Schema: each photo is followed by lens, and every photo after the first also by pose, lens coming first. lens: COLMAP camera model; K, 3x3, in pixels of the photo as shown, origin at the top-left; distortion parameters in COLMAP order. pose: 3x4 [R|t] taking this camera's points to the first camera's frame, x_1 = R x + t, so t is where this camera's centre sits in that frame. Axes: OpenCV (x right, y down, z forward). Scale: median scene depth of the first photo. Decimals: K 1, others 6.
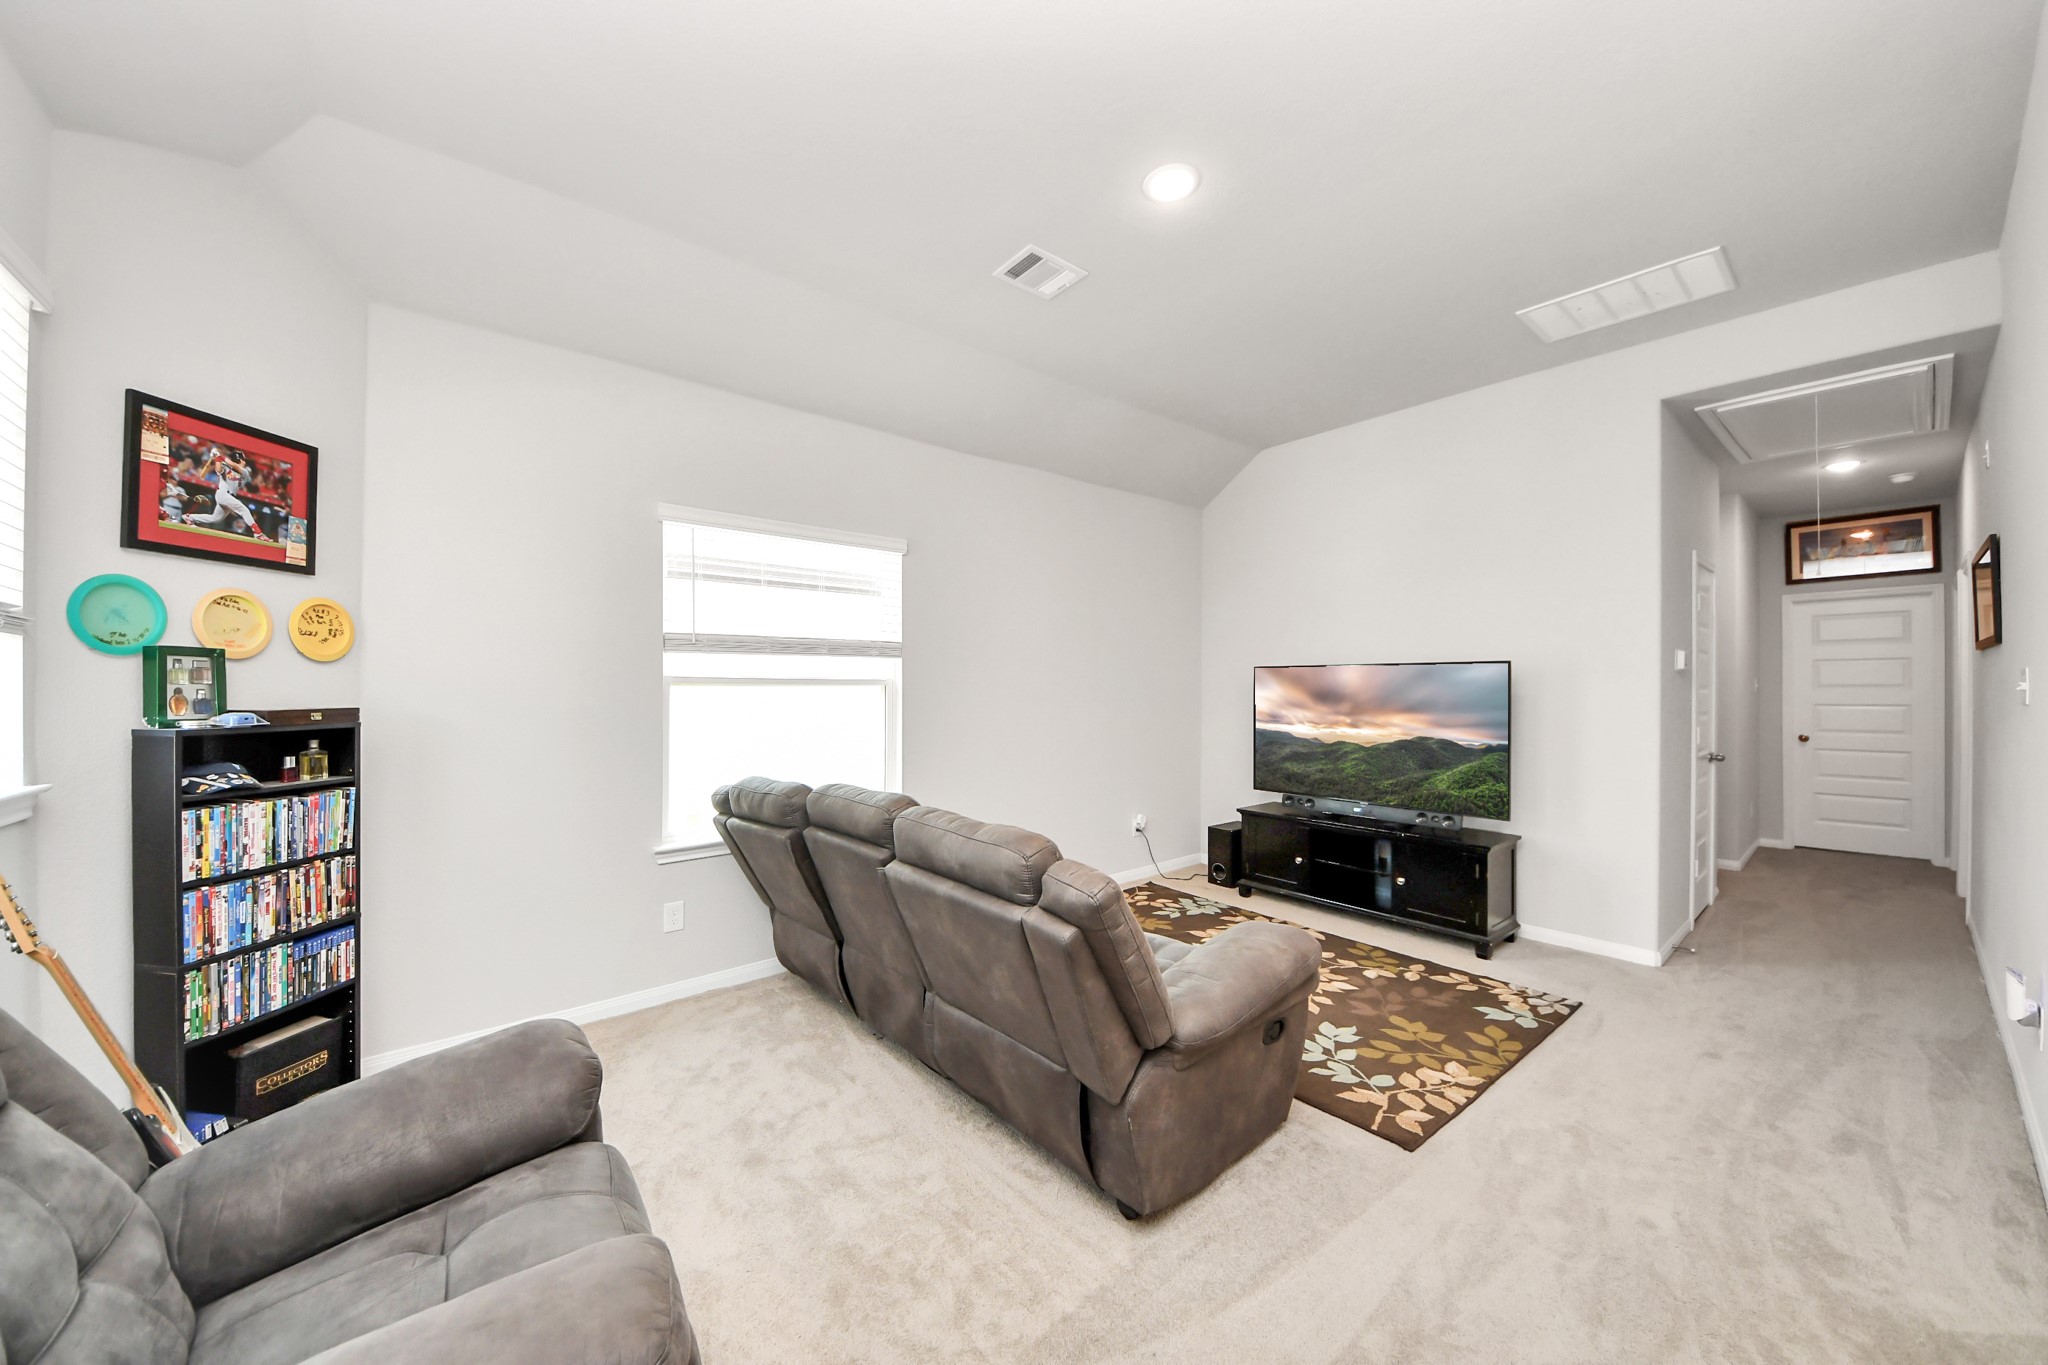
lens RADIAL K [[741.6, 0, 990.7], [0, 741.6, 686.1], [0, 0, 1]] dist [0.020183, -0.012476]
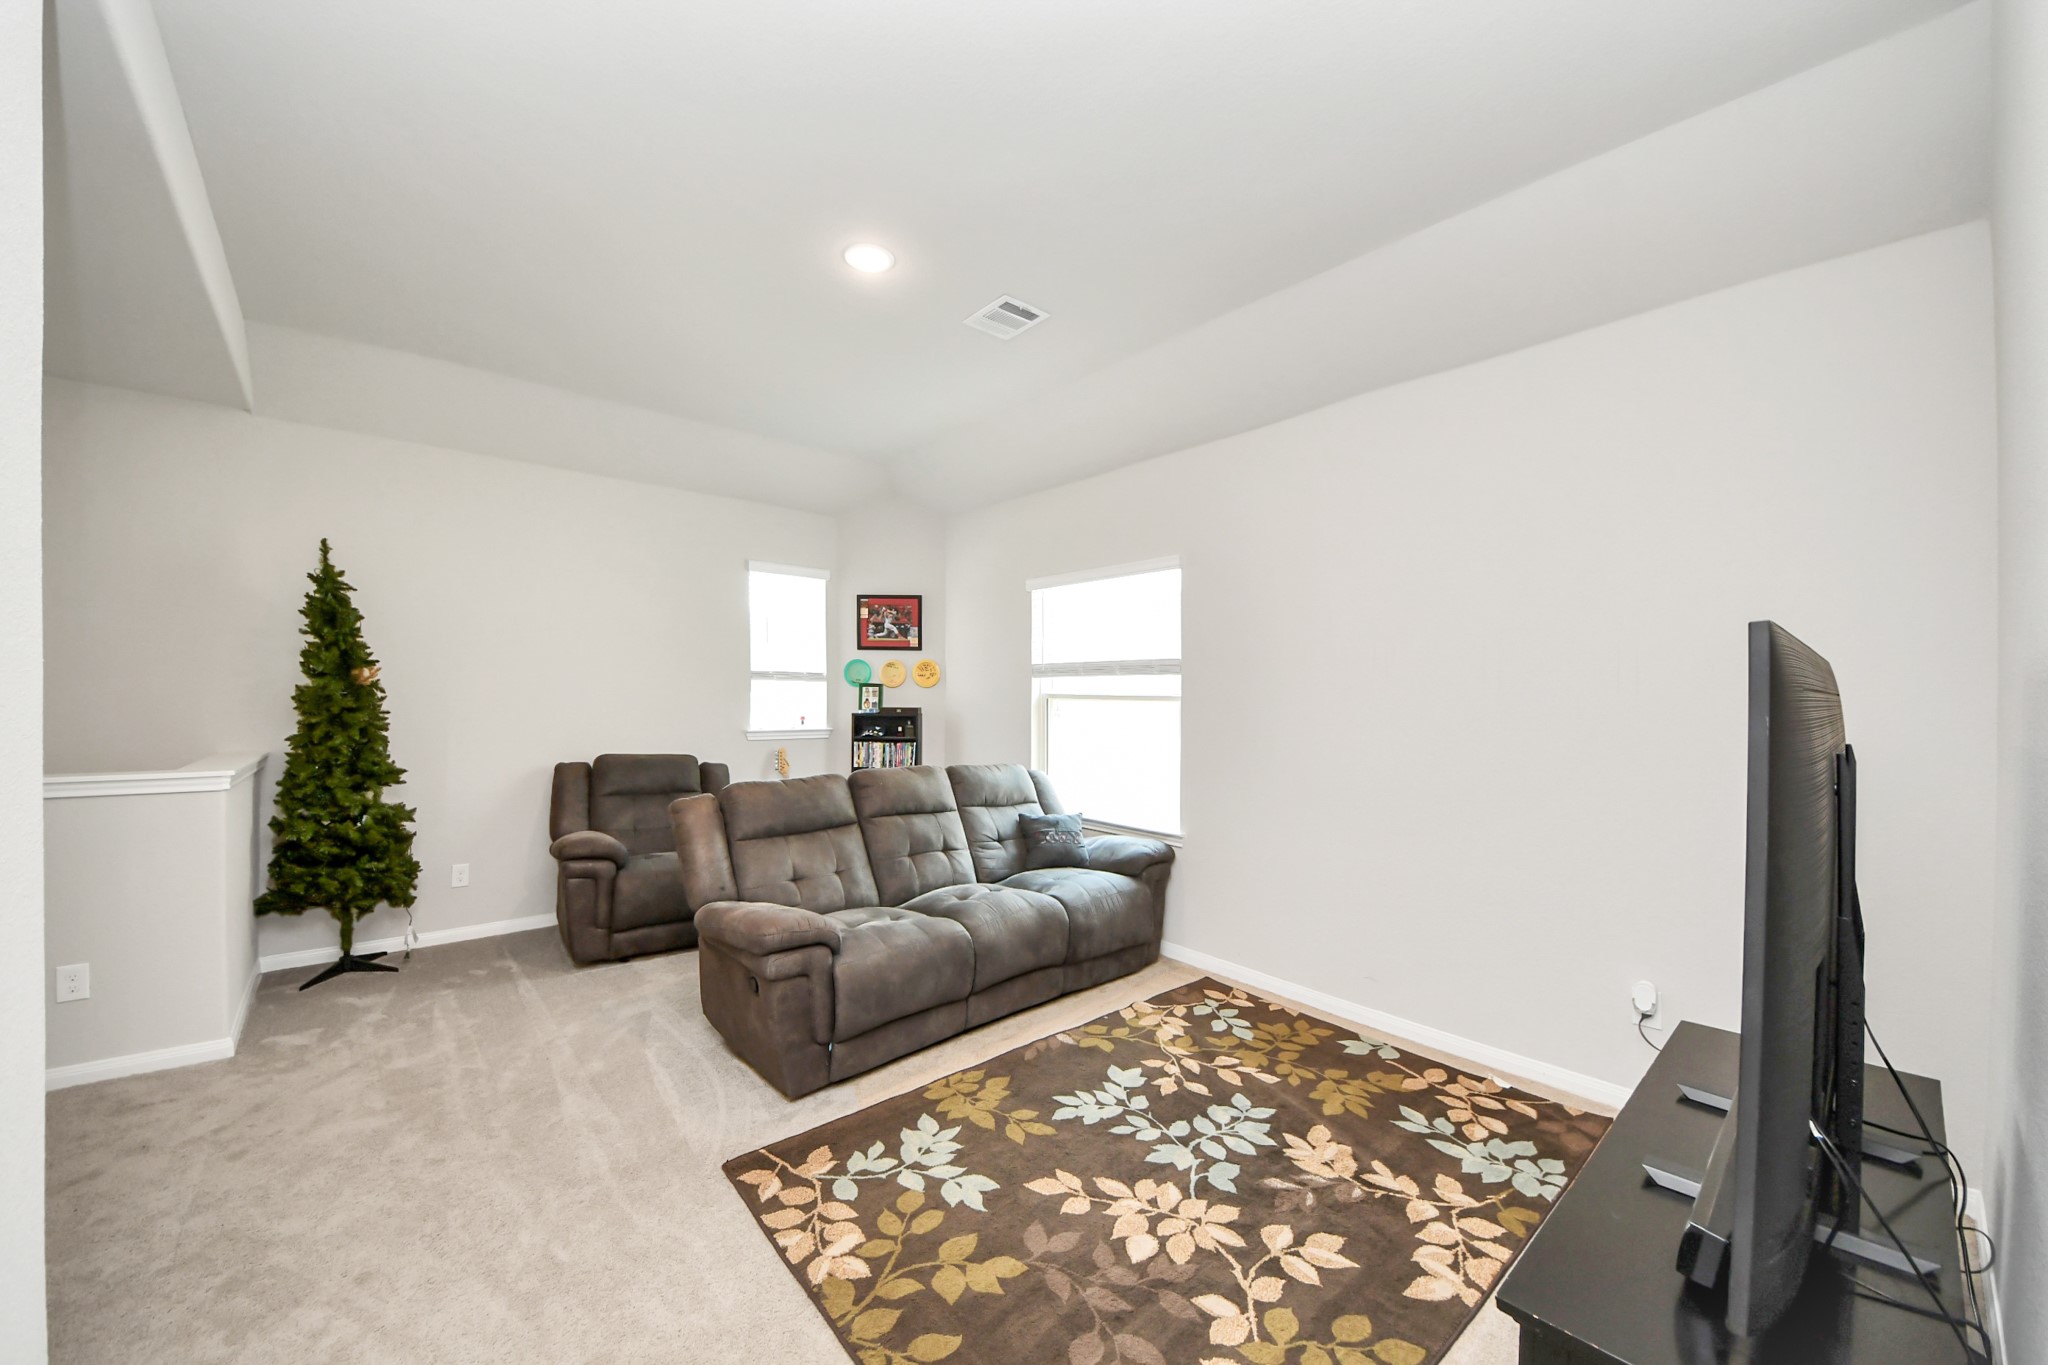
lens RADIAL K [[741.6, 0, 990.7], [0, 741.6, 686.1], [0, 0, 1]] dist [0.020183, -0.012476]
pose [[0.016829, -0.016429, -0.999723, 1.076347], [-0.016752, 0.999720, -0.016711, -0.002083], [0.999718, 0.017029, 0.016549, 0.911173]]
